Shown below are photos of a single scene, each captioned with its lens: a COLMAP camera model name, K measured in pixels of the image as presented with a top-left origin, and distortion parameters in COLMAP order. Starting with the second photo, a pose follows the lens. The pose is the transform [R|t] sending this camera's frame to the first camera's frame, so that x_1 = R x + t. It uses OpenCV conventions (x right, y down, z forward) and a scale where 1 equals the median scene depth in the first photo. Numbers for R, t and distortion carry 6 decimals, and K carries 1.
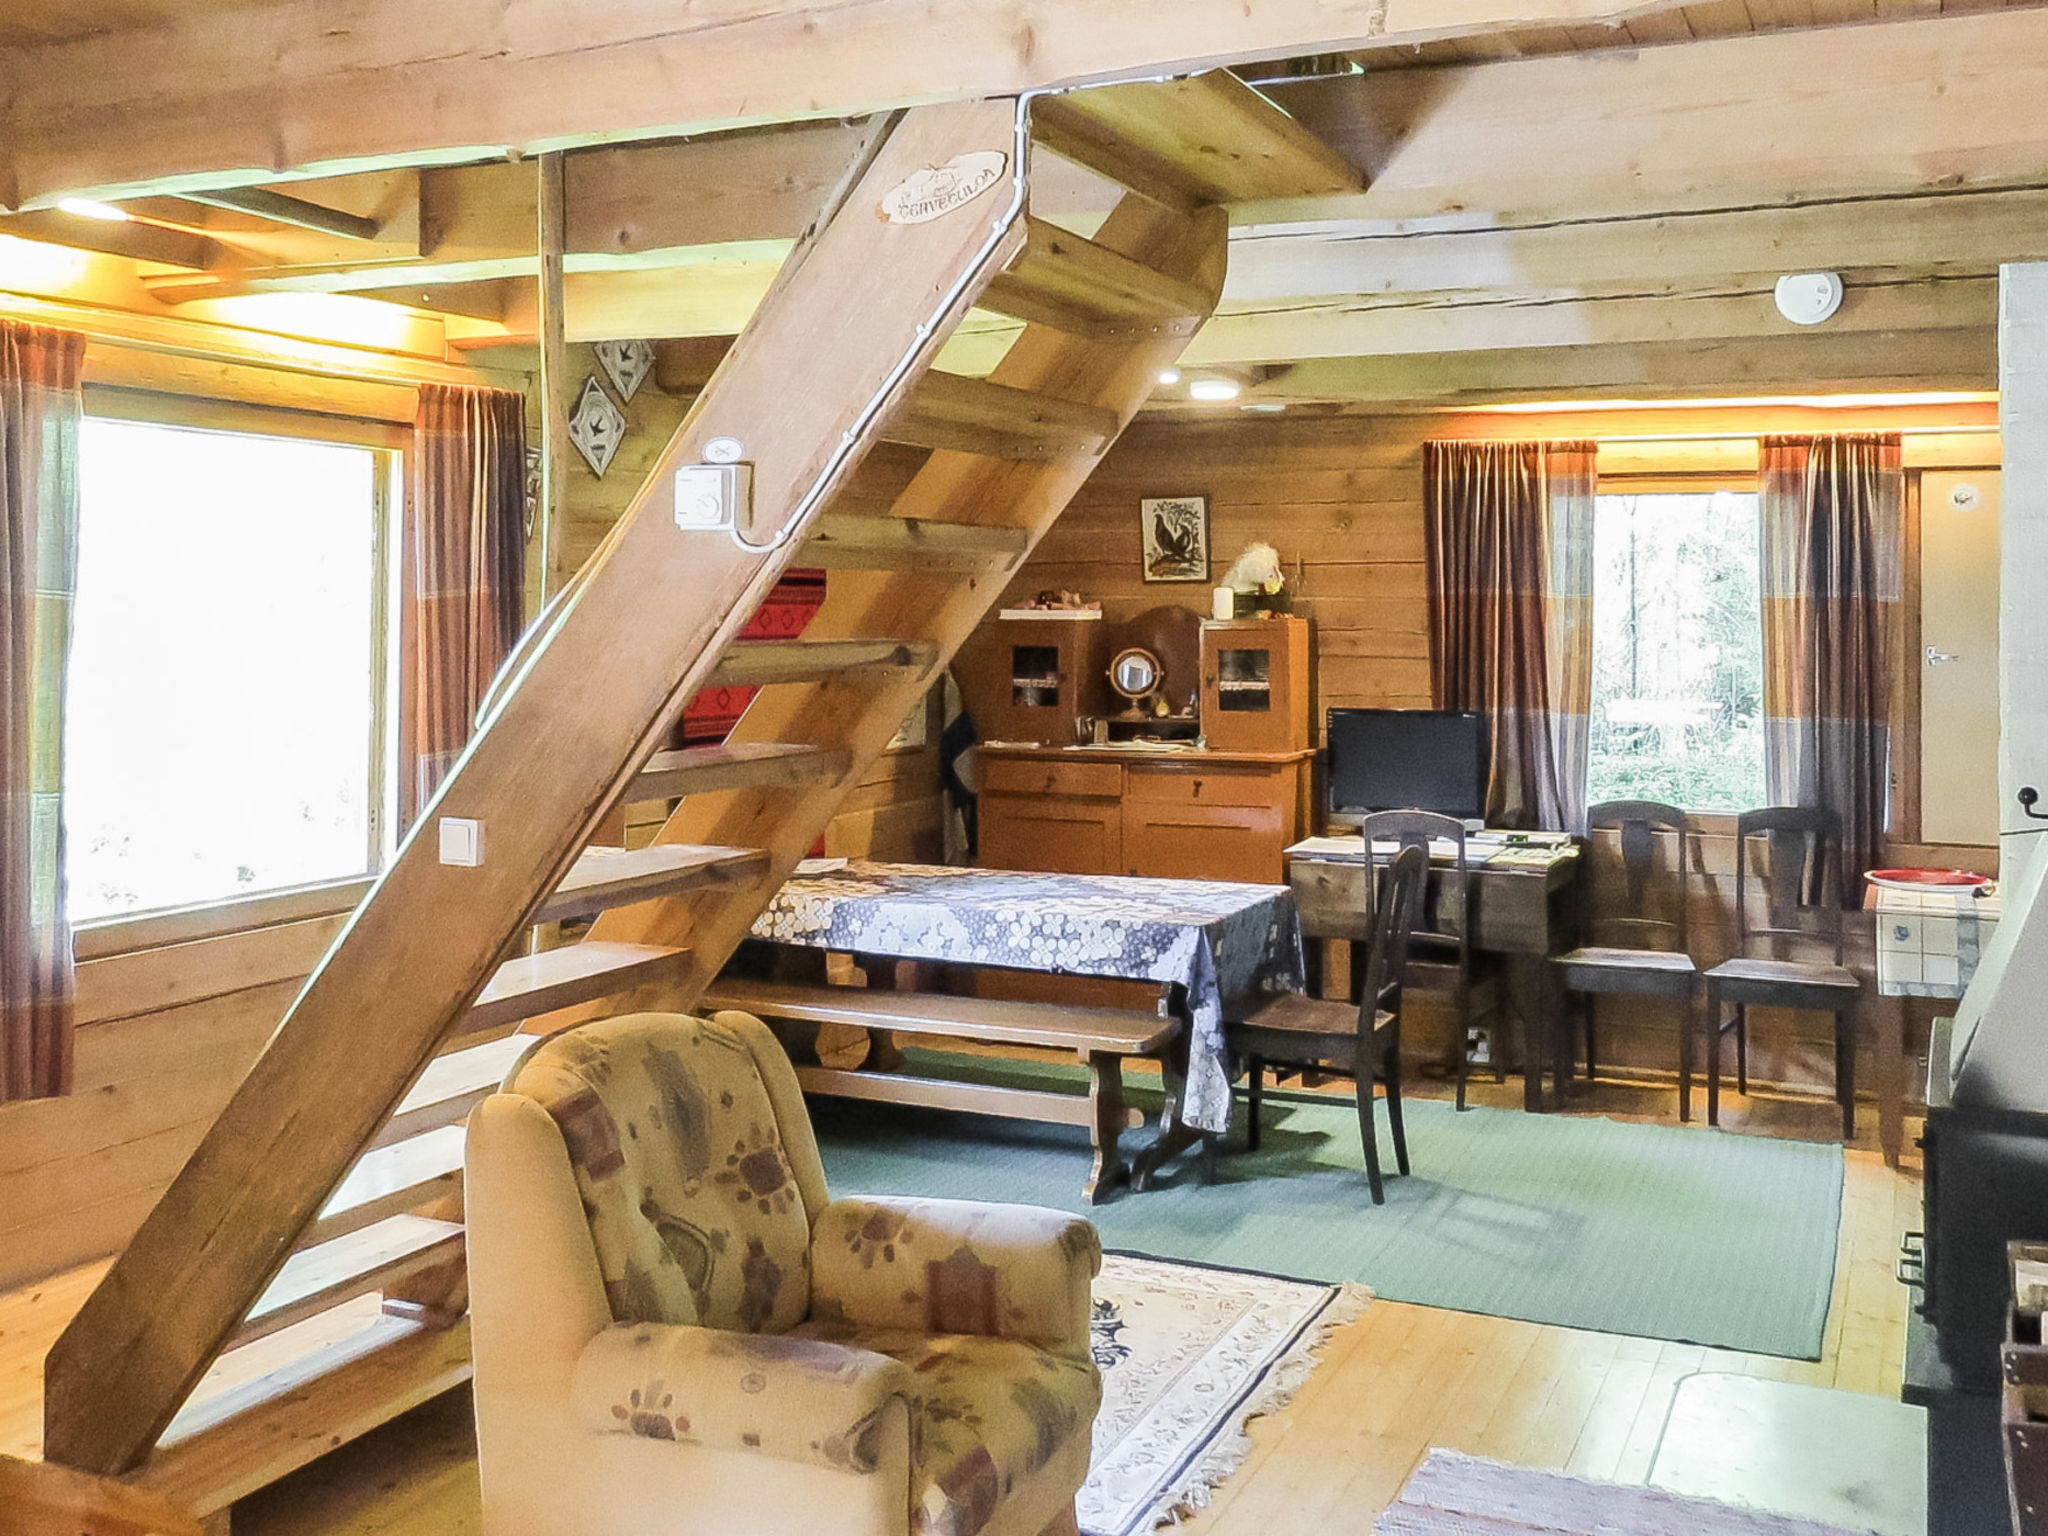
lens RADIAL K [[2018.5, 0, 1024.0], [0, 2018.5, 768.0], [0, 0, 1]] dist [-0.013846, 0.016601]
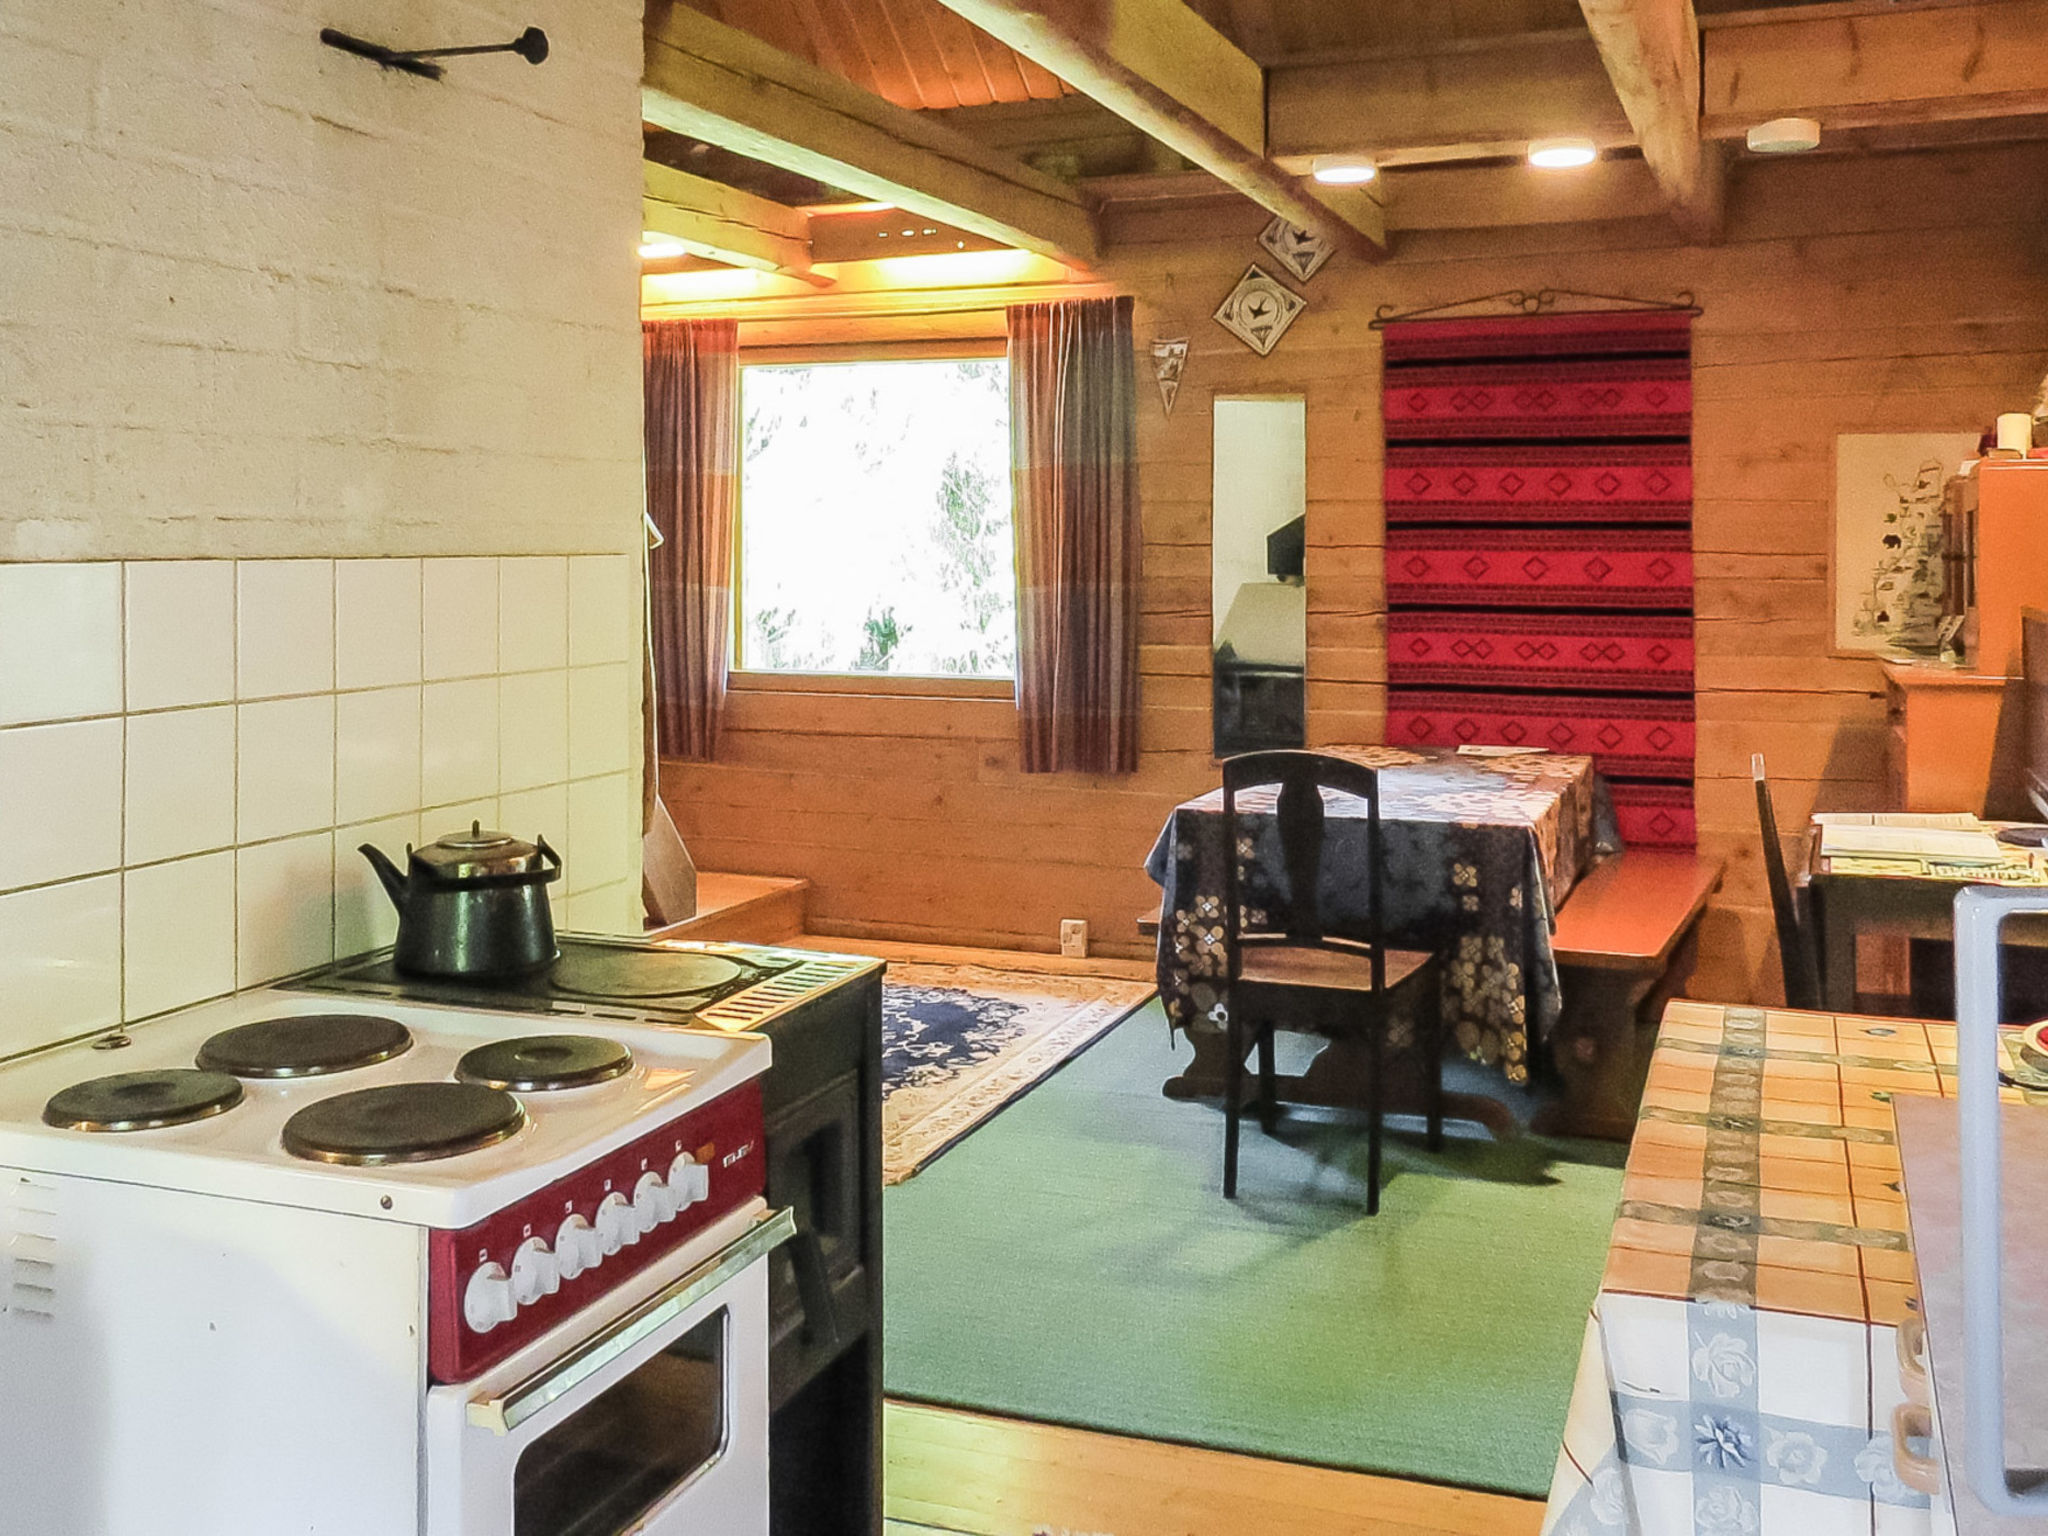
lens RADIAL K [[2018.5, 0, 1024.0], [0, 2018.5, 768.0], [0, 0, 1]] dist [-0.013846, 0.016601]
pose [[0.060403, 0.110065, -0.992087, 1.015953], [-0.079574, 0.991270, 0.105129, -0.030458], [0.994997, 0.072594, 0.068634, 0.920779]]
